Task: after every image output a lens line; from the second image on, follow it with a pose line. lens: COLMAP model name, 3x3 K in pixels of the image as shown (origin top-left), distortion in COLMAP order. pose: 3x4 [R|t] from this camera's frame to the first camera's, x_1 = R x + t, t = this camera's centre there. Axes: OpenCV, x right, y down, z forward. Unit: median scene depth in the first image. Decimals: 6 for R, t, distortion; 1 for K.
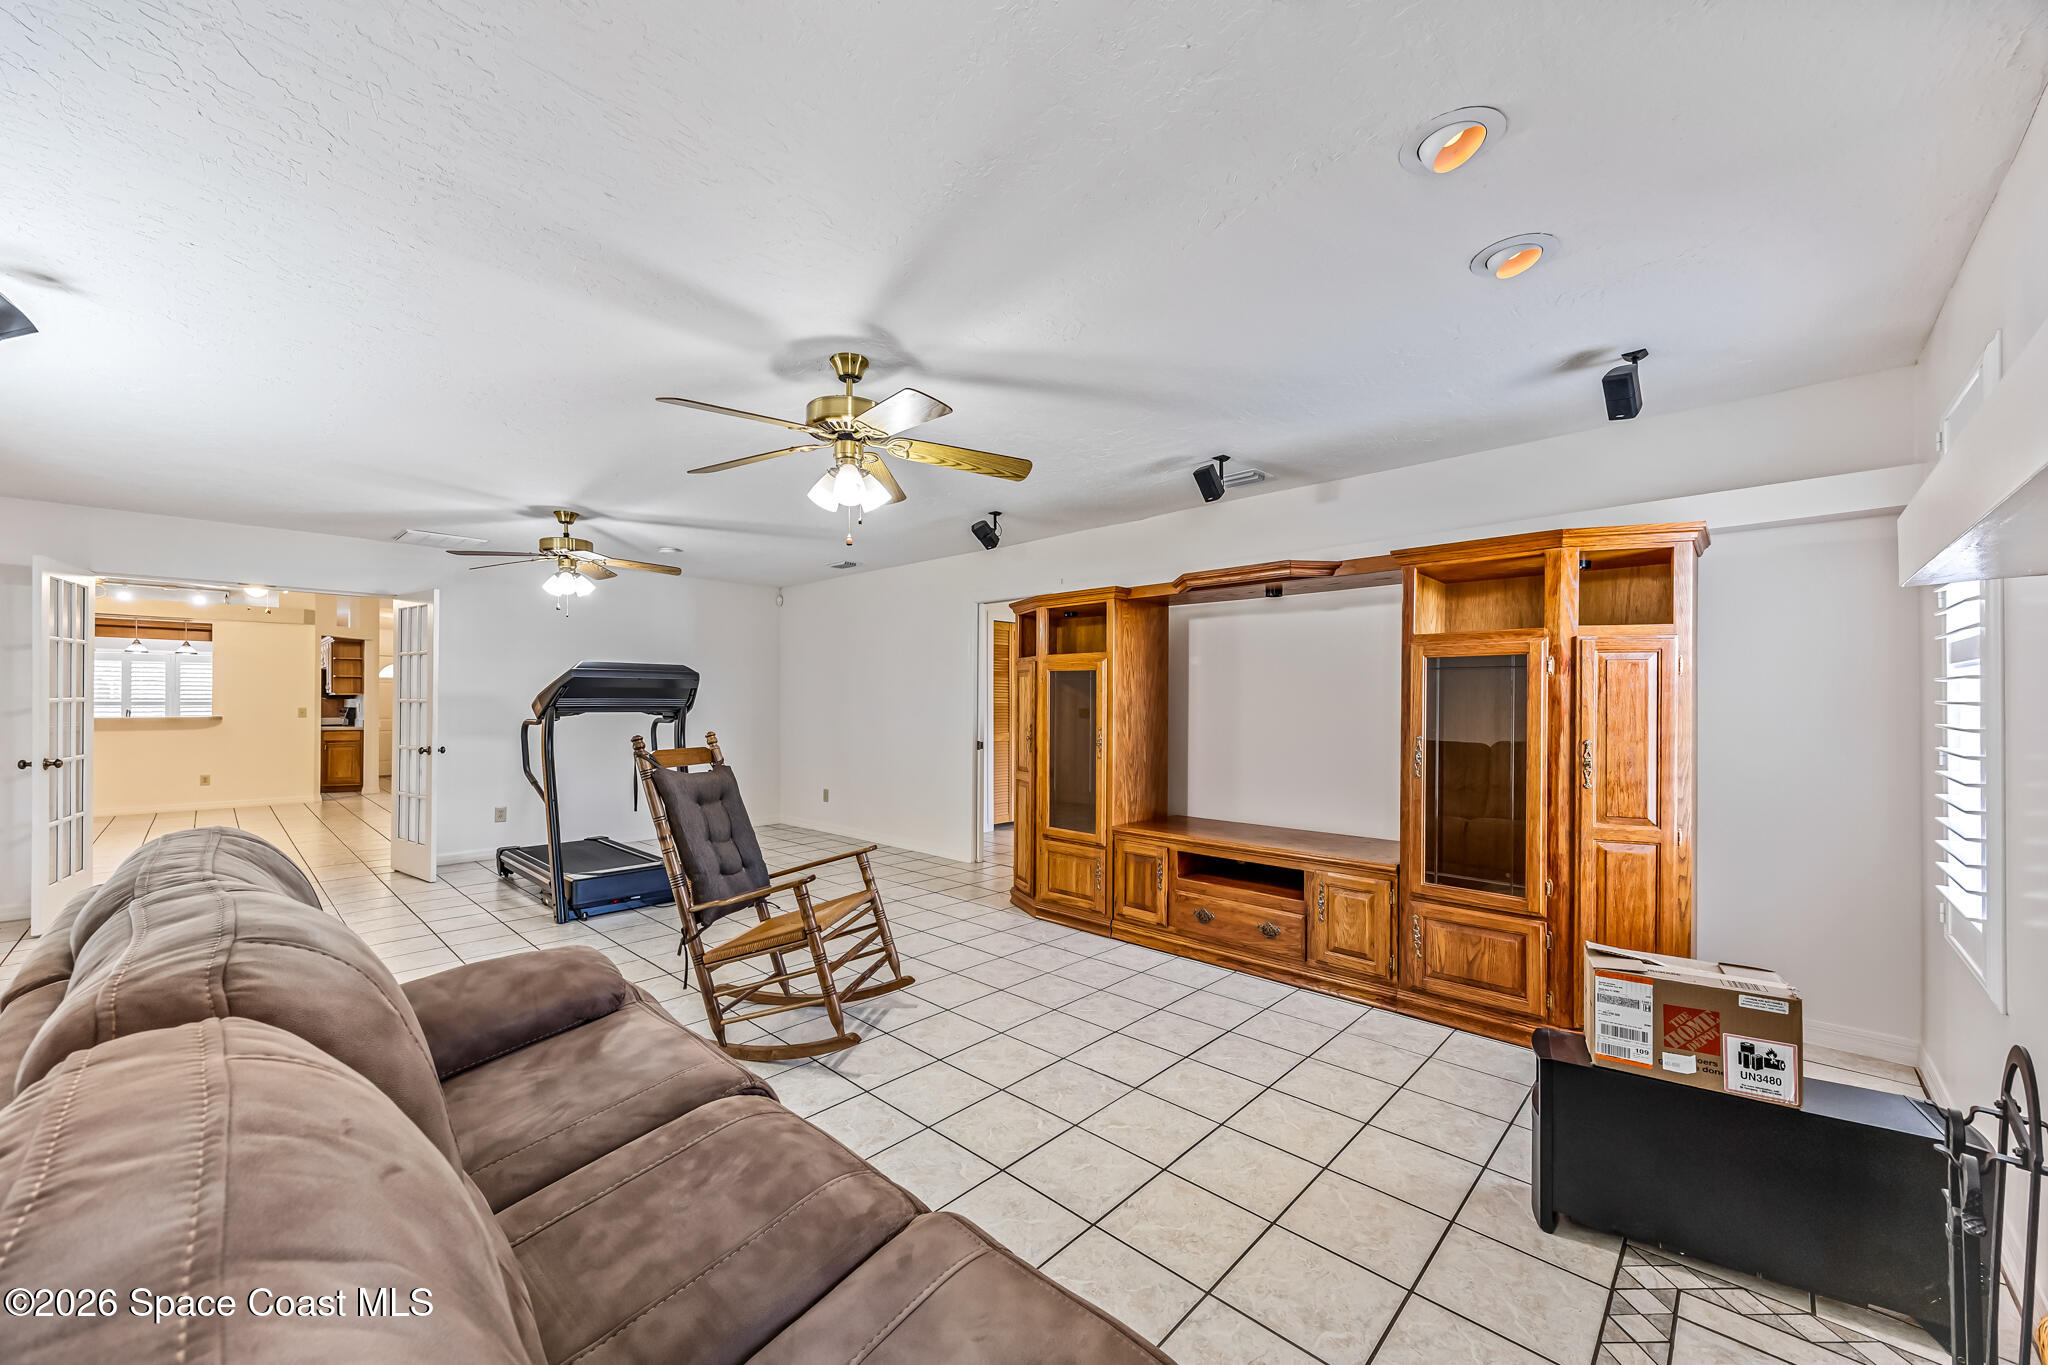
lens RADIAL K [[778.3, 0, 1018.6], [0, 778.3, 706.0], [0, 0, 1]] dist [0.004297, -0.000365]
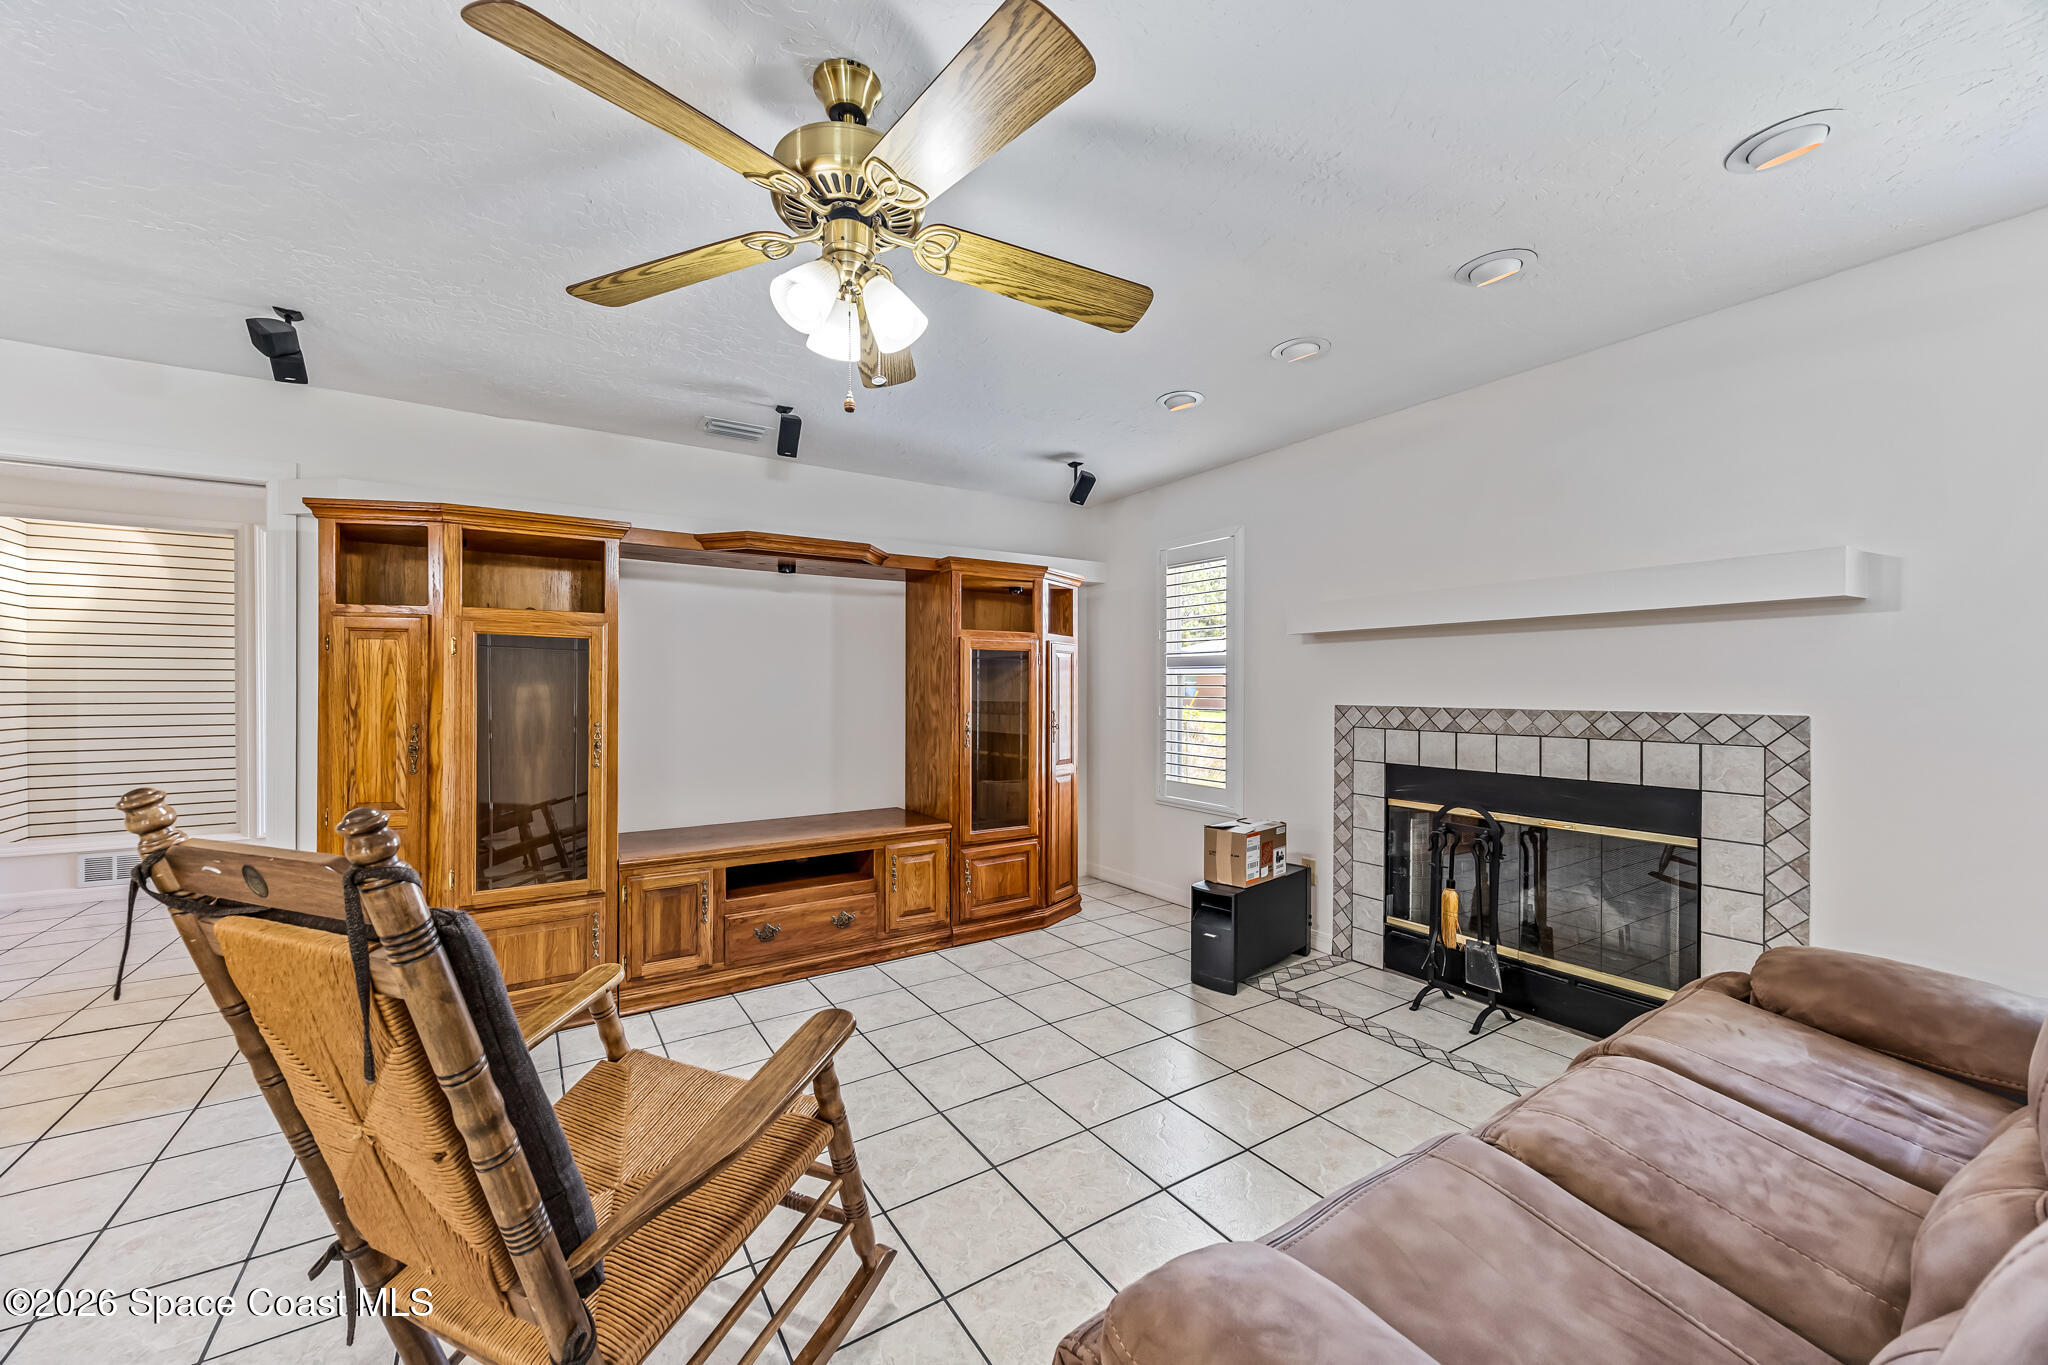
lens RADIAL K [[770.5, 0, 1015.8], [0, 770.5, 693.9], [0, 0, 1]] dist [0.000311, -0.000049]
pose [[0.225888, -0.011514, 0.974085, -0.616145], [0.004462, 0.999932, 0.010785, -0.003810], [-0.974143, 0.001910, 0.225924, 0.626521]]
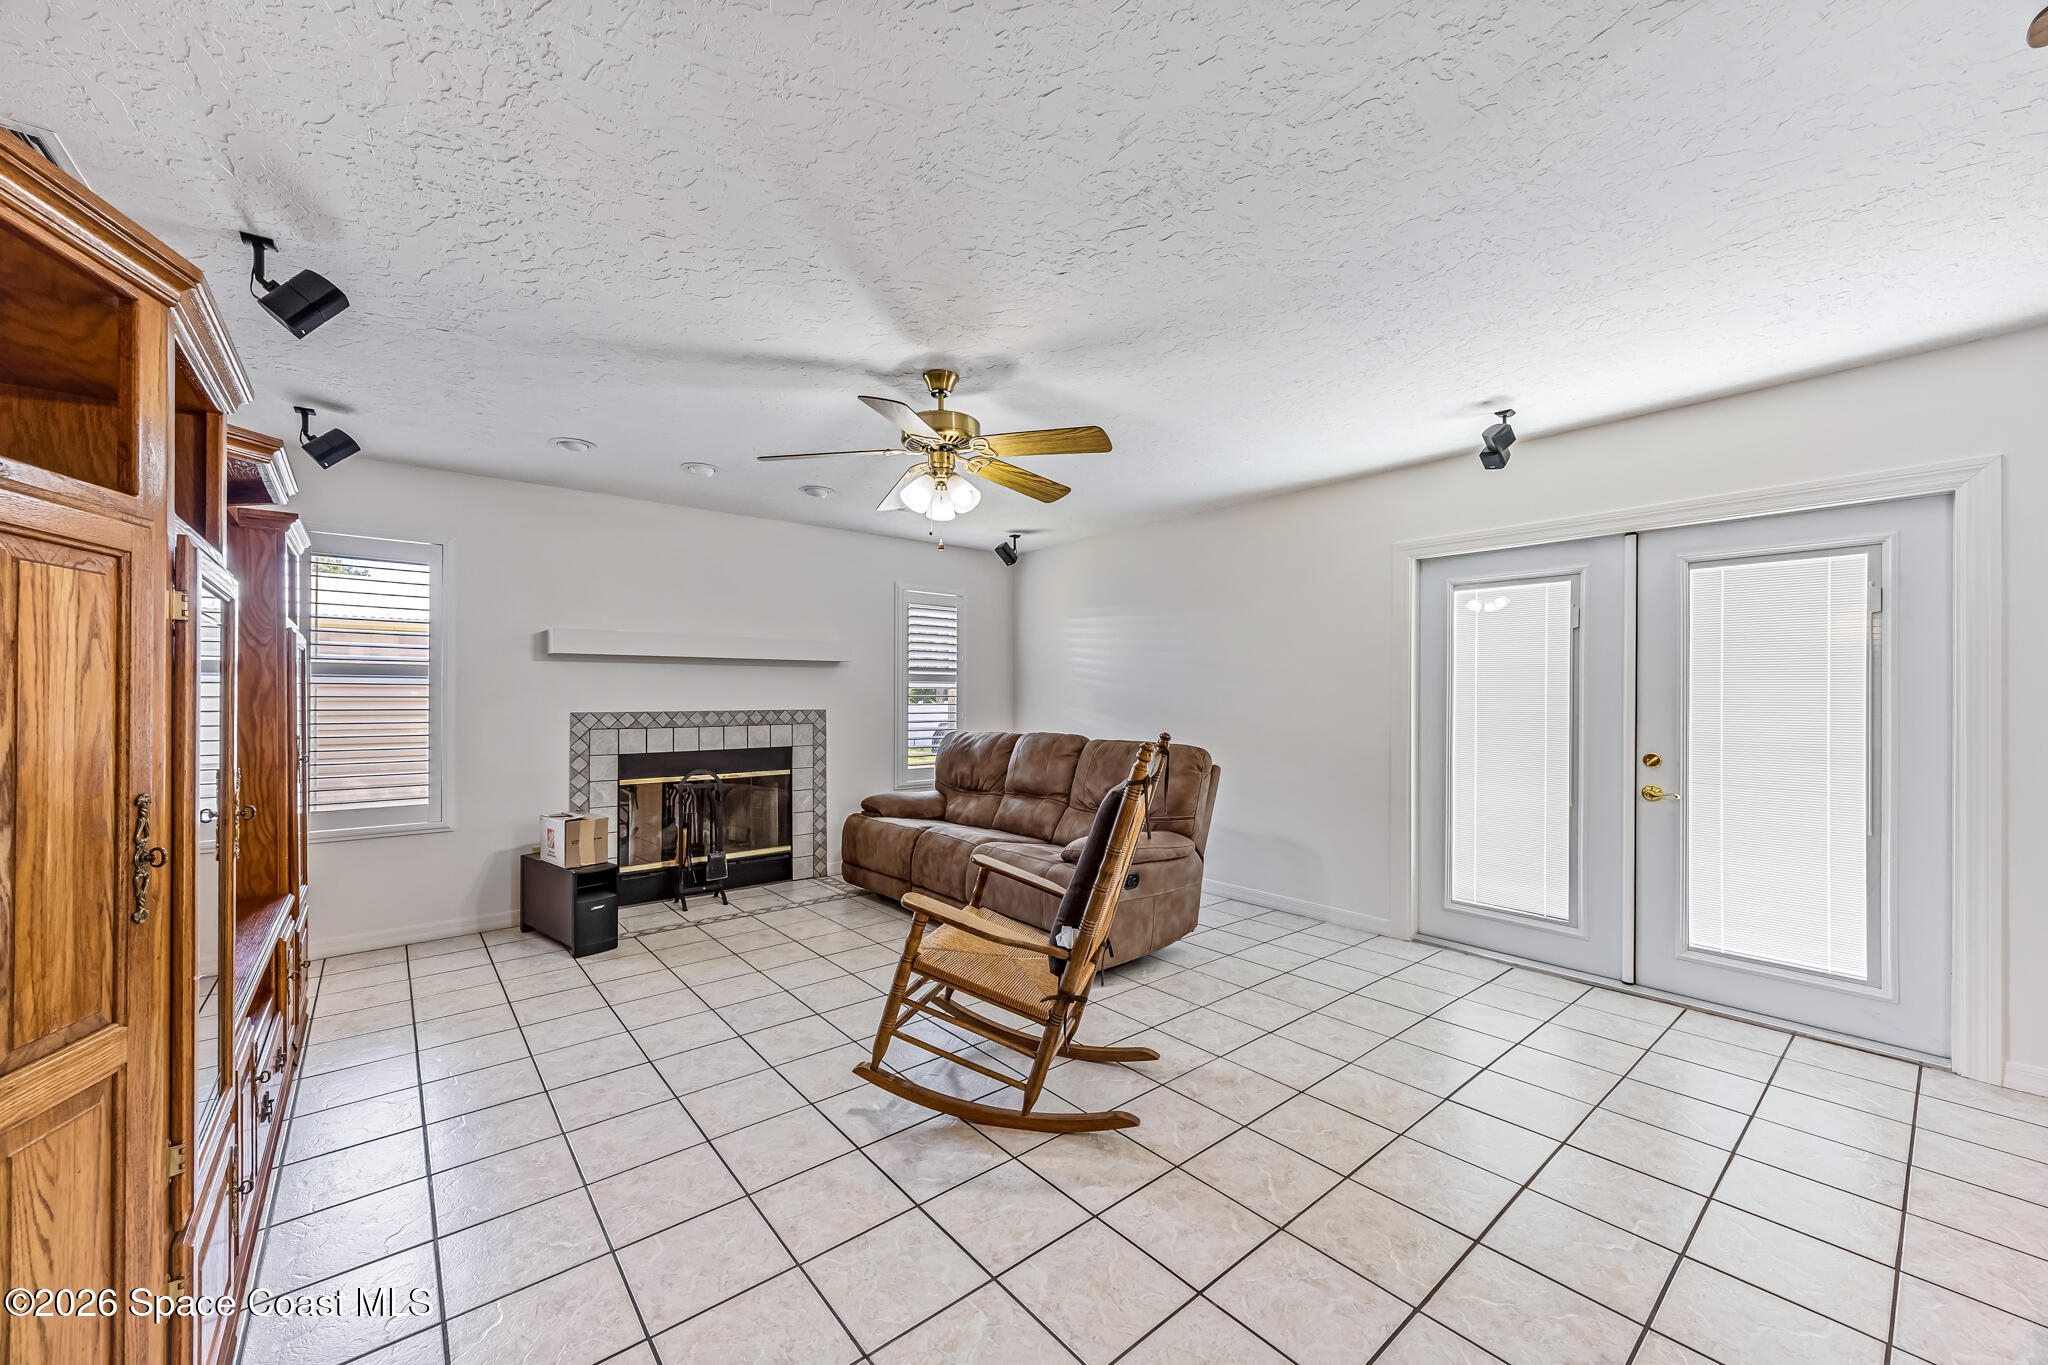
lens RADIAL K [[770.5, 0, 1015.8], [0, 770.5, 693.9], [0, 0, 1]] dist [0.000311, -0.000049]
pose [[-0.993024, 0.000496, 0.117911, -0.370535], [0.000652, 0.999999, 0.001288, -0.008306], [-0.117910, 0.001356, -0.993023, 1.699168]]
